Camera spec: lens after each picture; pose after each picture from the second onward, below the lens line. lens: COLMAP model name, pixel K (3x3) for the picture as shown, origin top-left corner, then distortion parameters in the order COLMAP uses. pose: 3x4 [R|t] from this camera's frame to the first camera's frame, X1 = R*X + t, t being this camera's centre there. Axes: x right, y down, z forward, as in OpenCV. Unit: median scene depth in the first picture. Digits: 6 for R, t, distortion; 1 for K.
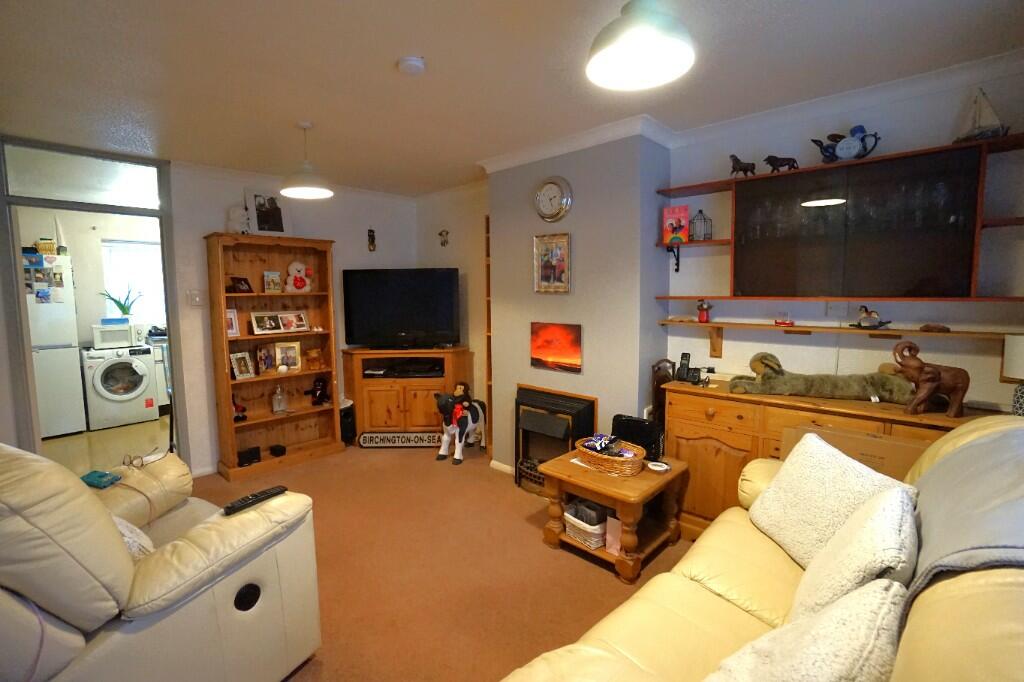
lens RADIAL K [[455.4, 0, 512.0], [0, 455.4, 341.0], [0, 0, 1]] dist [-0.033791, 0.000086]
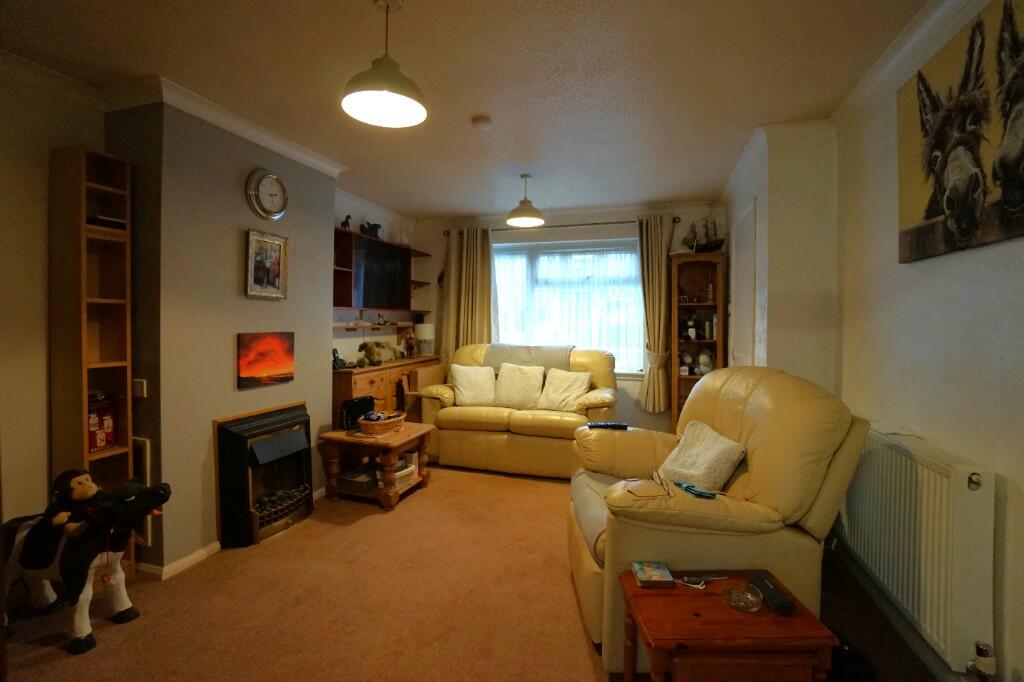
lens RADIAL K [[455.4, 0, 512.0], [0, 455.4, 341.0], [0, 0, 1]] dist [-0.033791, 0.000086]
pose [[-0.432438, -0.037964, 0.900864, -0.915406], [0.089477, 0.992375, 0.084771, -0.054646], [-0.897213, 0.117265, -0.425744, 0.956196]]
